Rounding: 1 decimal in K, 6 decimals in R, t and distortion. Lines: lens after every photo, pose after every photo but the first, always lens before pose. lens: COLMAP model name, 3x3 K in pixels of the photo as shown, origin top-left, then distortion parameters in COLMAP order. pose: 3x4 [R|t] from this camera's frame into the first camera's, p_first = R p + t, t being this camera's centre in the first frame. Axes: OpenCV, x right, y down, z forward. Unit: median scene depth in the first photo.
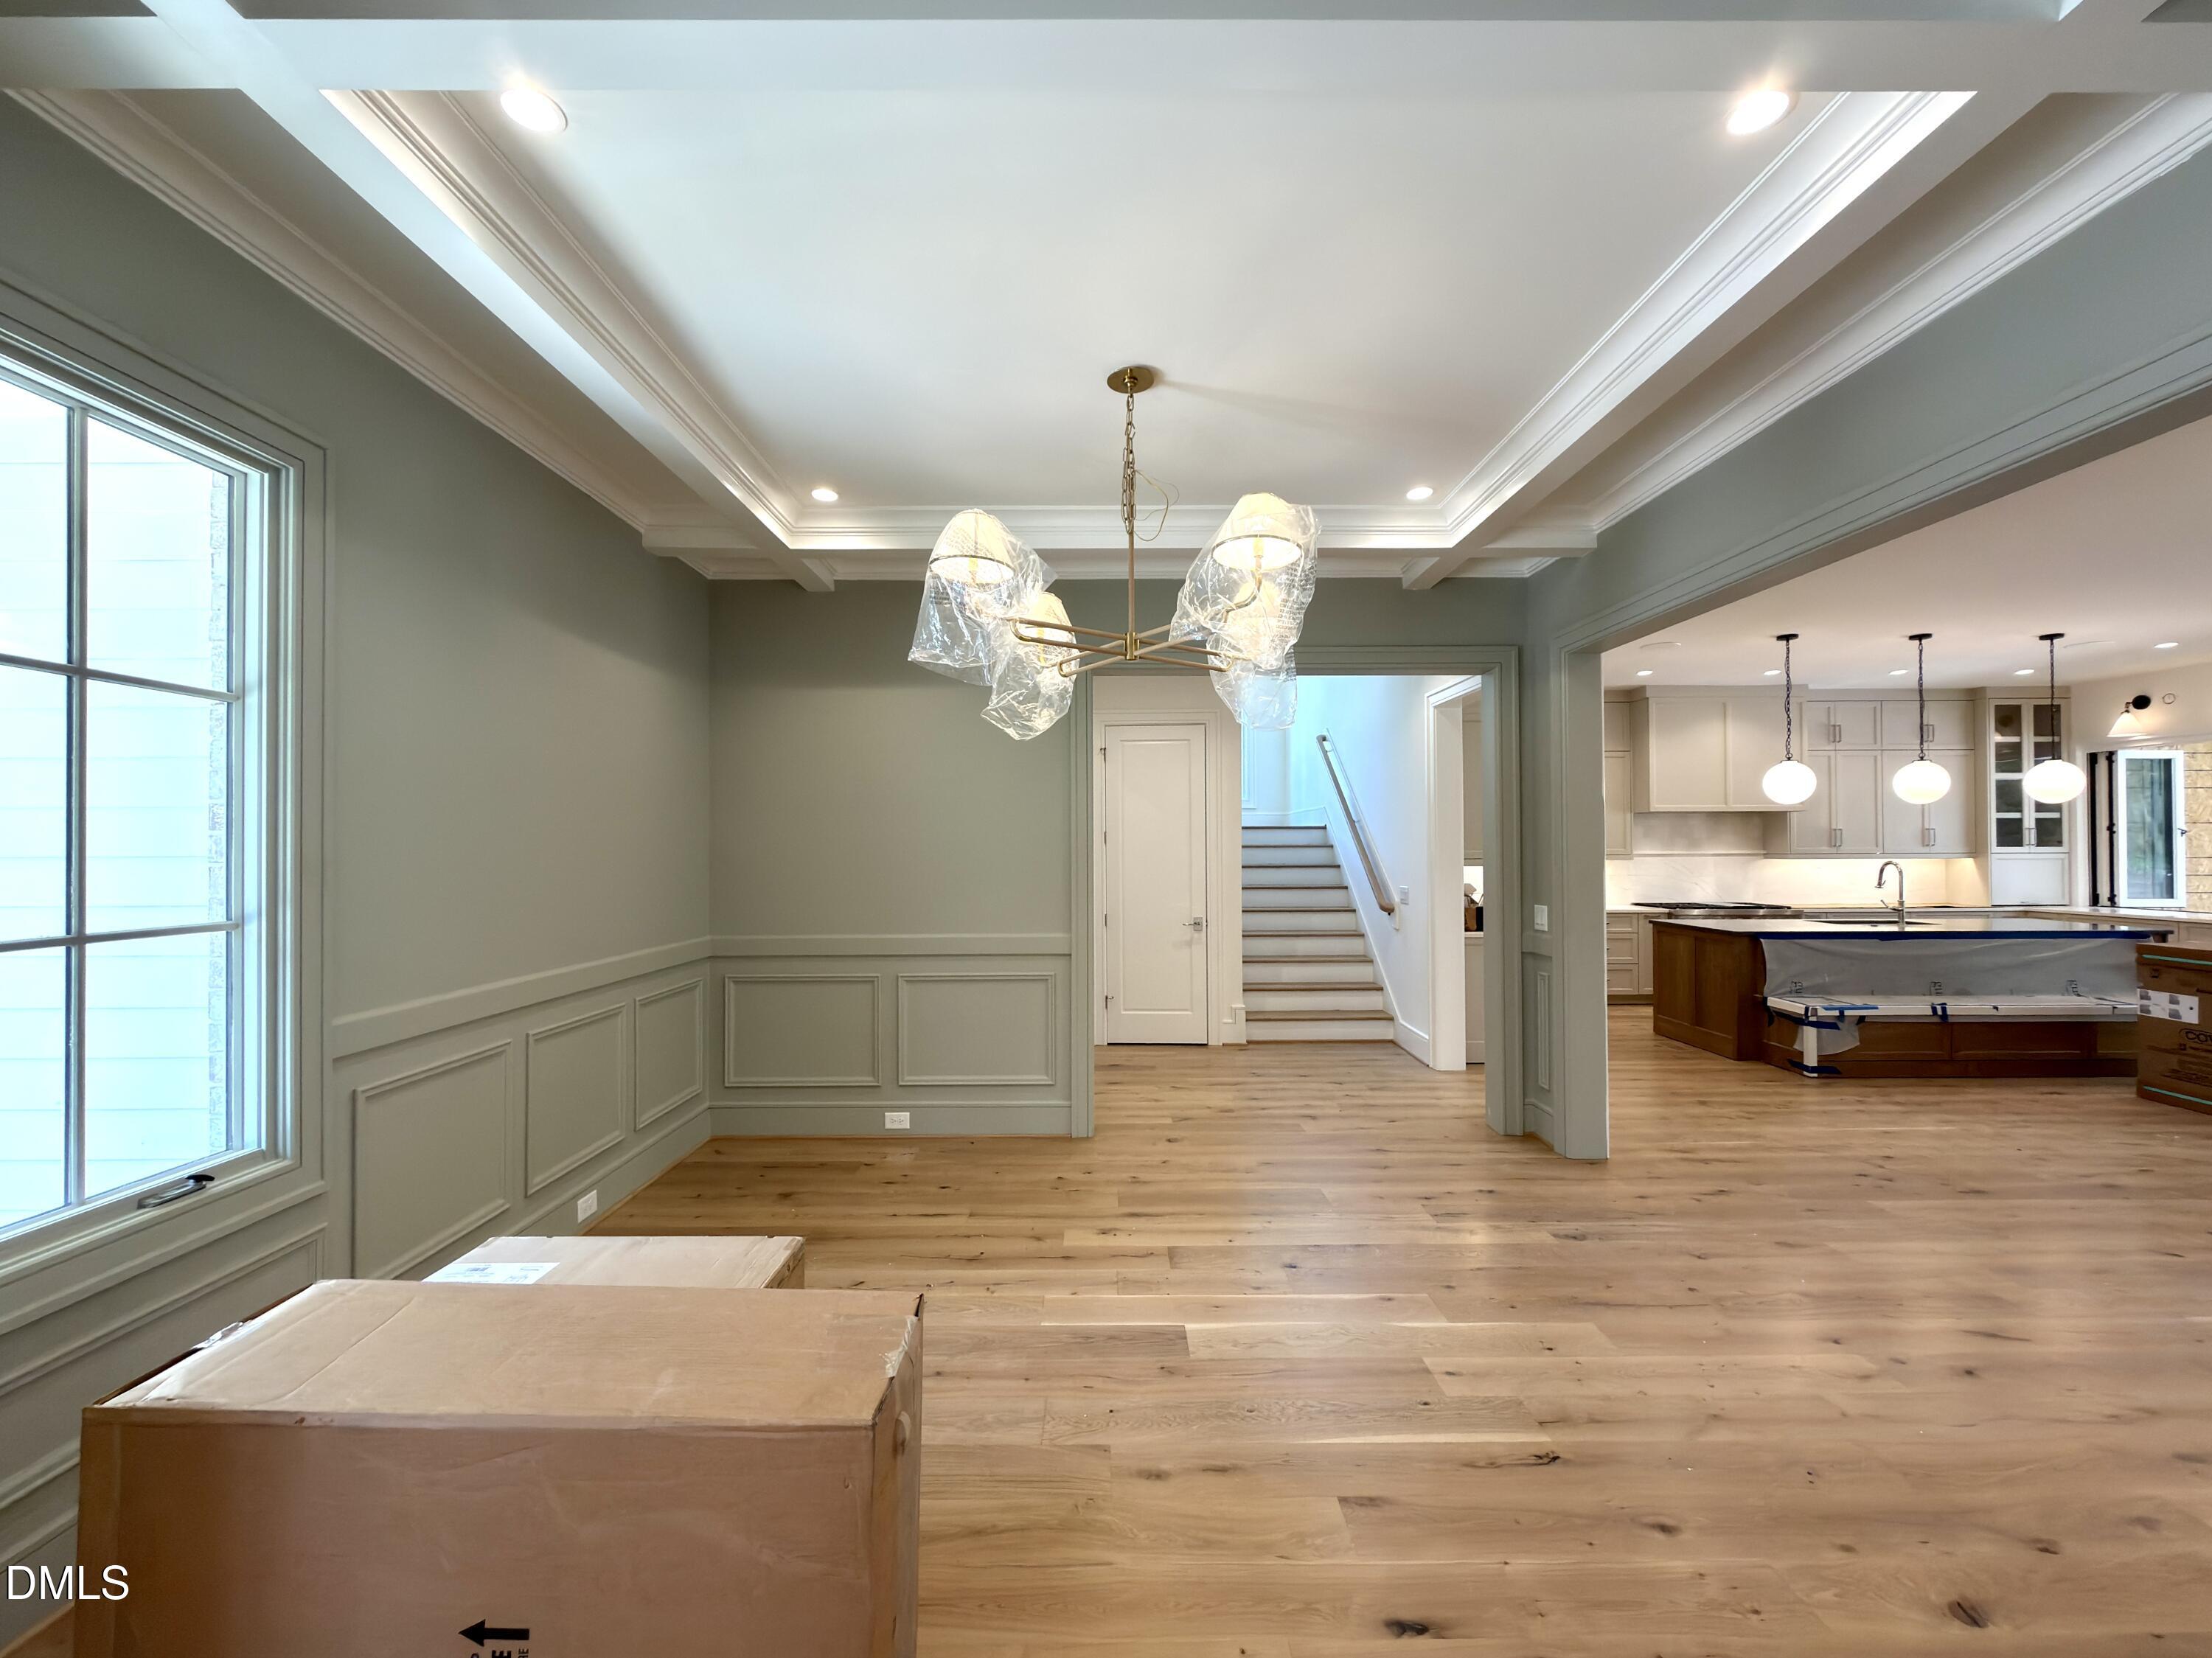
lens RADIAL K [[898.5, 0, 1114.9], [0, 898.5, 839.5], [0, 0, 1]] dist [-0.000055, 0.000699]
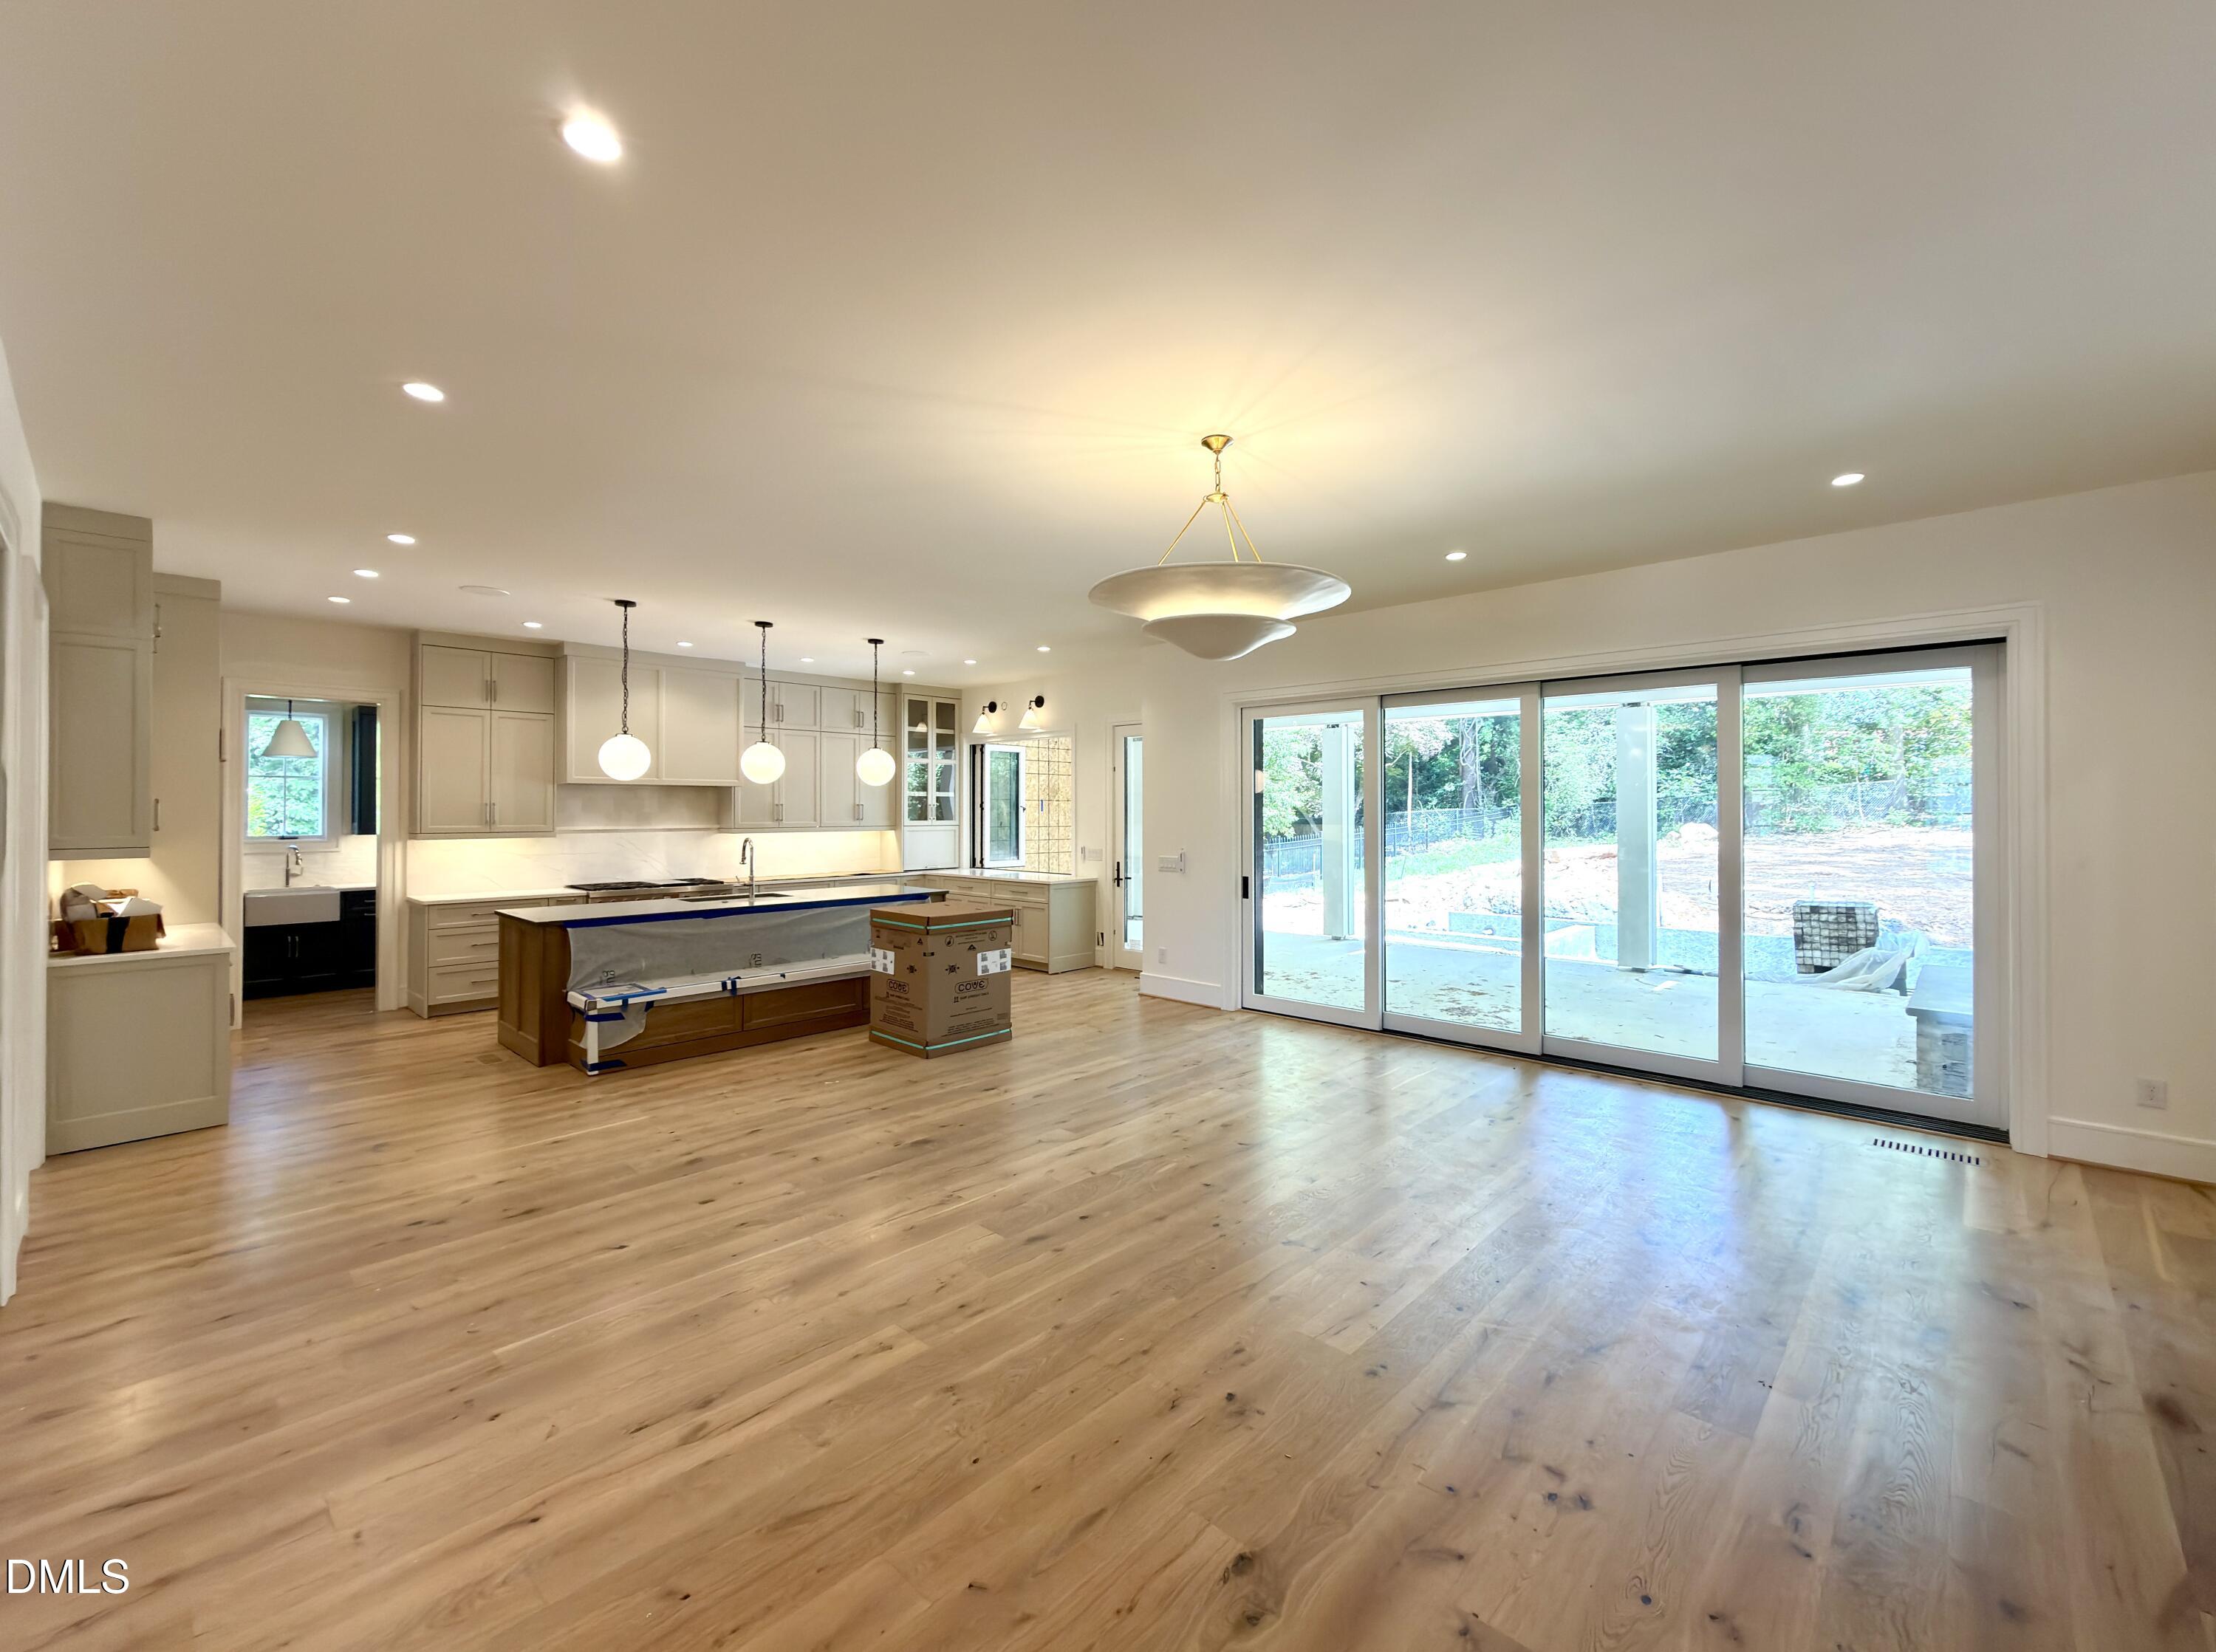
lens RADIAL K [[900.1, 0, 1175.6], [0, 900.1, 810.0], [0, 0, 1]] dist [-0.000055, 0.000699]
pose [[0.672994, 0.003067, 0.739642, 0.462660], [-0.009139, 0.999950, 0.004169, -0.018735], [-0.739592, -0.009566, 0.672988, -0.068467]]
